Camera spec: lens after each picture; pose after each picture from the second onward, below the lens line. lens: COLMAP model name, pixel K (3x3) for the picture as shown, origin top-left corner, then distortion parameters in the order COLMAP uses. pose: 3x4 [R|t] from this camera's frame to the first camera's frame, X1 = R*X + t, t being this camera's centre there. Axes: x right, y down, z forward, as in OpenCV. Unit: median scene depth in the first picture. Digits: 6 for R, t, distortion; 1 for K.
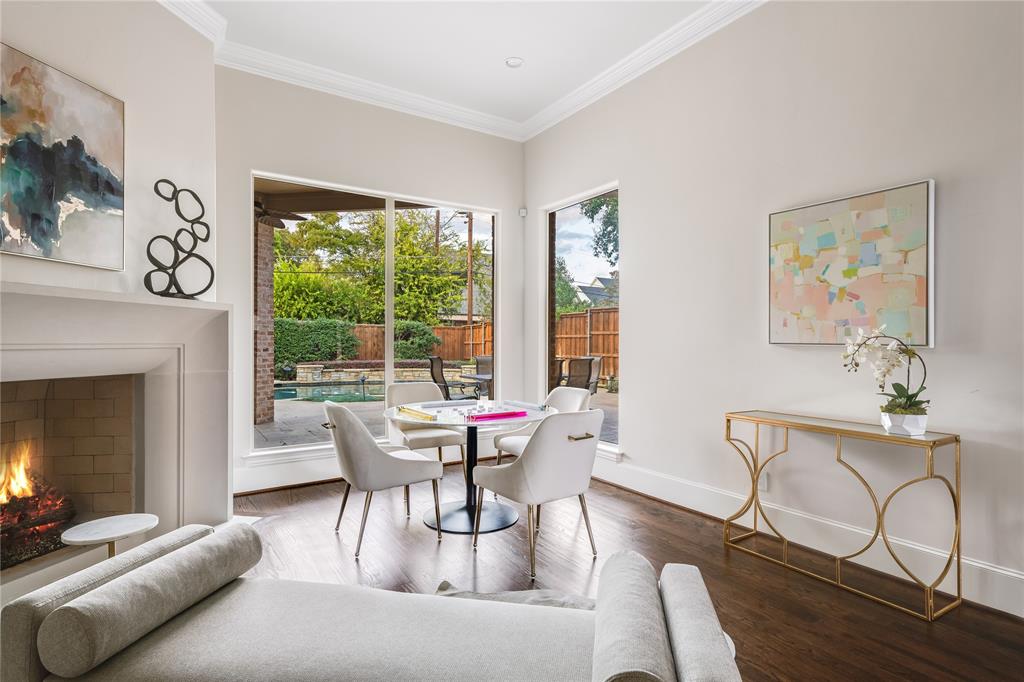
lens RADIAL K [[515.9, 0, 515.0], [0, 515.9, 342.5], [0, 0, 1]] dist [0.002516, 0.000616]
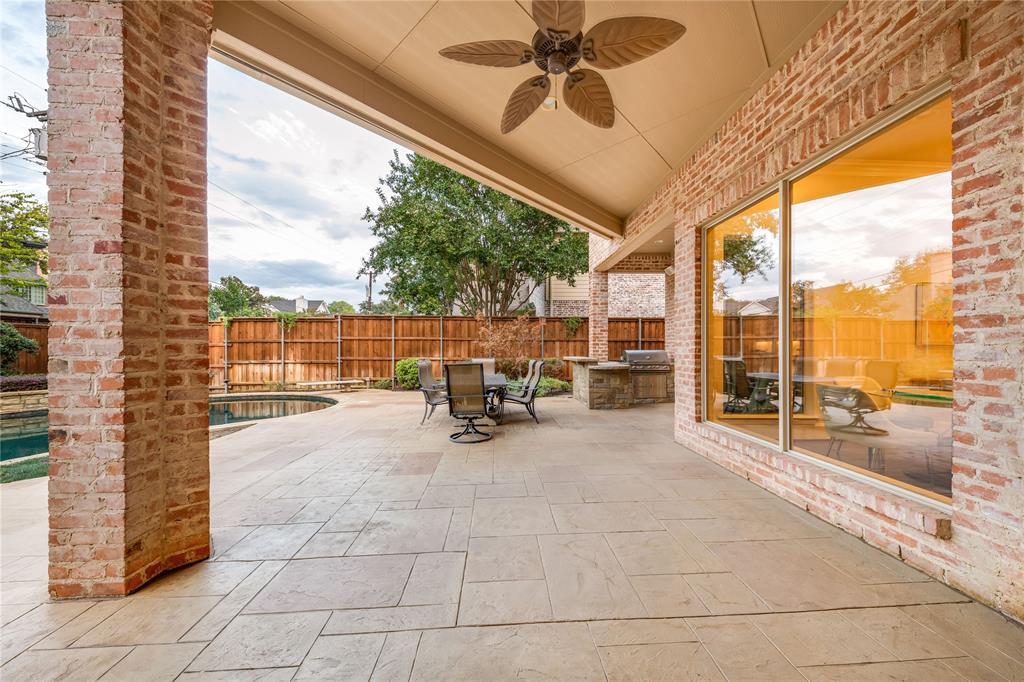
lens RADIAL K [[363.4, 0, 522.8], [0, 363.4, 348.7], [0, 0, 1]] dist [-0.003350, -0.000518]
pose [[0.495432, -0.005800, 0.868627, -1.494170], [0.003973, 0.999982, 0.004410, 0.005246], [-0.868638, 0.001266, 0.495446, 1.571223]]
